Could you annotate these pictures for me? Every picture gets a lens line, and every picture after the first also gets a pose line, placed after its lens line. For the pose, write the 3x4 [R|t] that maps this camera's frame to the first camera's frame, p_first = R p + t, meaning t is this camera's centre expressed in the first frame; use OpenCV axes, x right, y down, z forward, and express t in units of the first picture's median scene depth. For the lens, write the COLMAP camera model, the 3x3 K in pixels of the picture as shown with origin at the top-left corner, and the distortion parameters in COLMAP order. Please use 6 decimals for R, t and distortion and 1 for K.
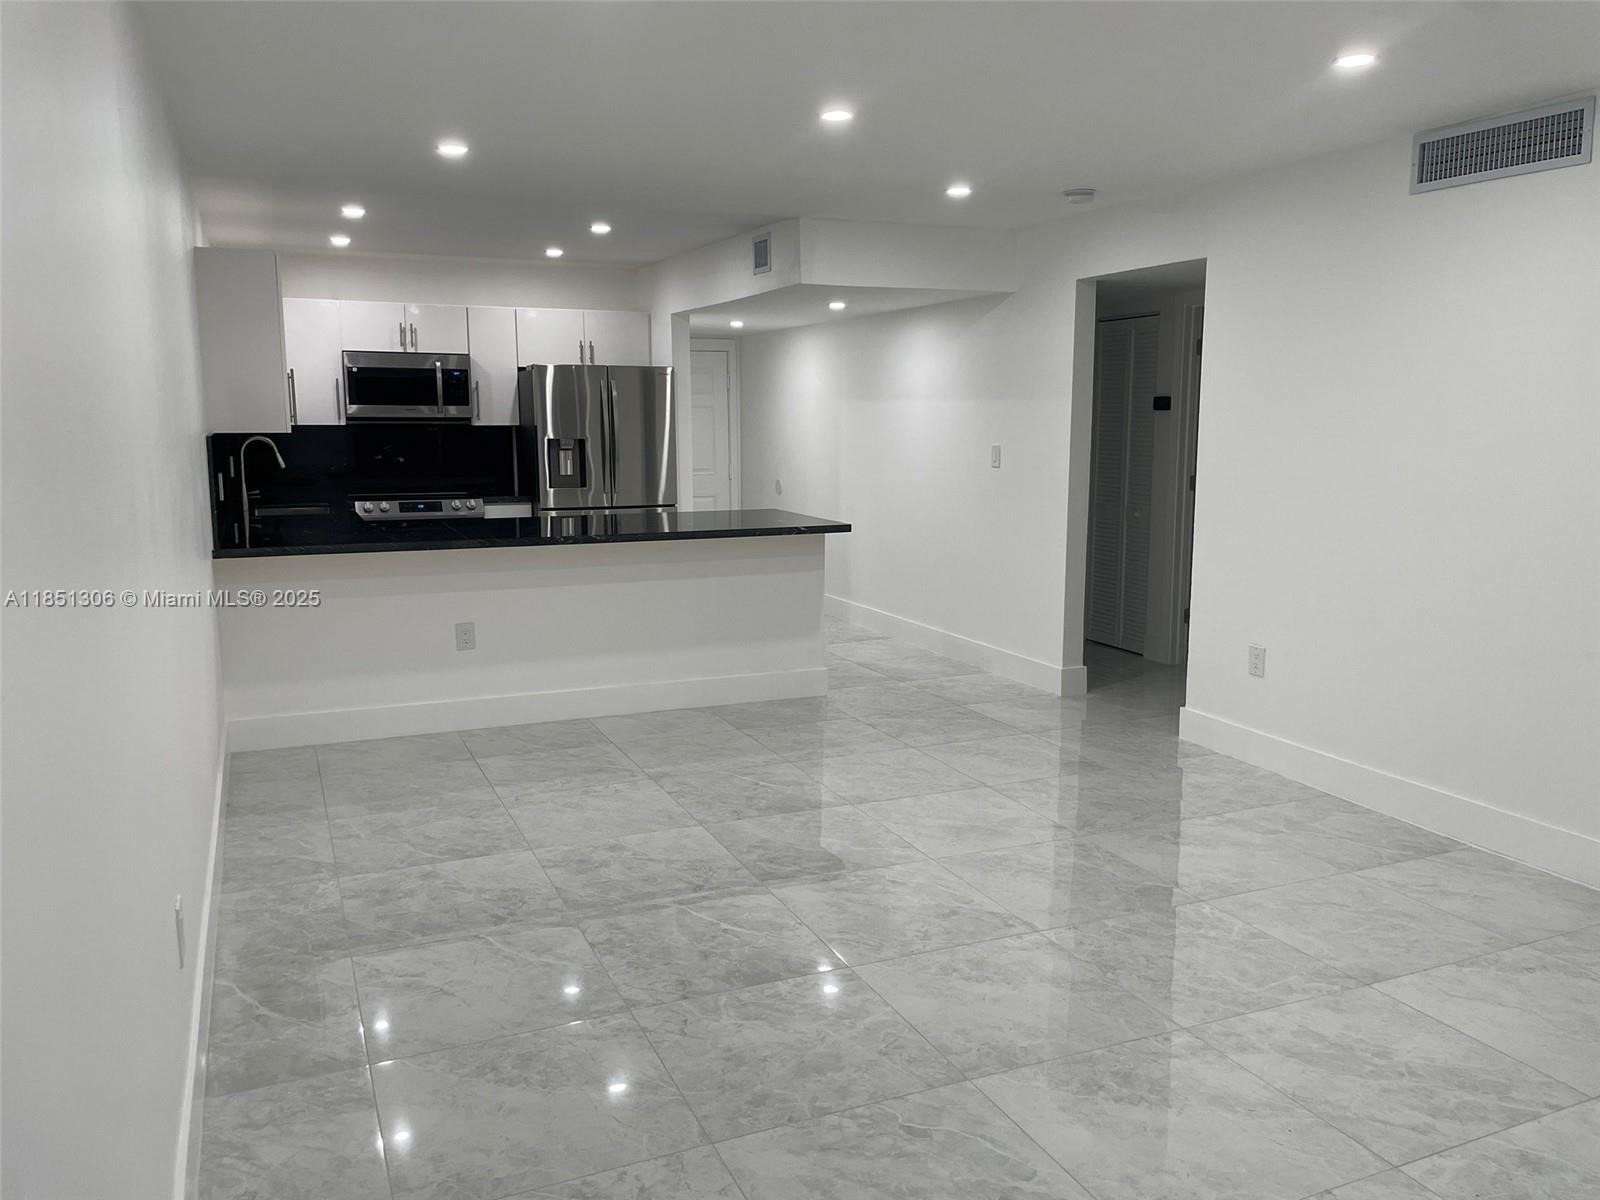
lens RADIAL K [[1201.9, 0, 803.3], [0, 1201.9, 587.8], [0, 0, 1]] dist [0.090420, -0.116901]
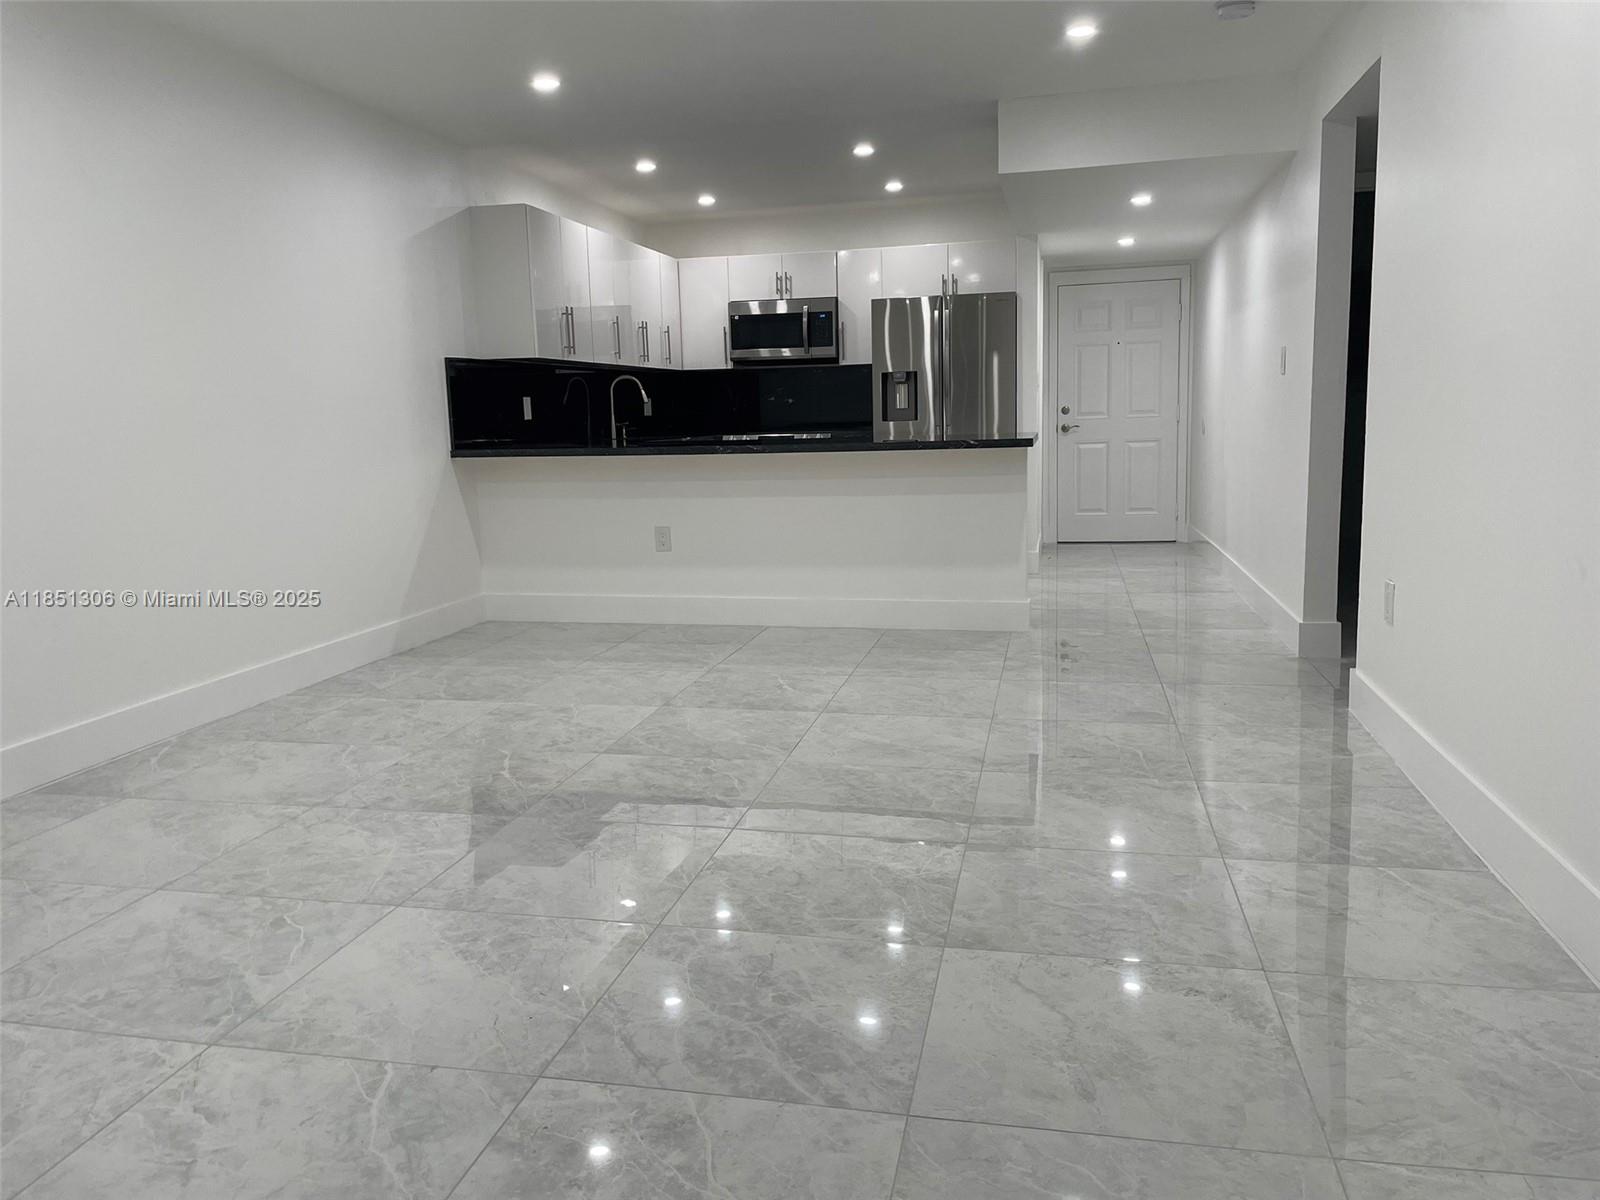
lens RADIAL K [[1201.9, 0, 799.7], [0, 1201.9, 590.0], [0, 0, 1]] dist [0.090420, -0.116901]
pose [[0.807788, 0.063914, -0.585998, 0.415145], [-0.057825, 0.997902, 0.029130, 0.041993], [0.586630, 0.010354, 0.809789, 0.164115]]
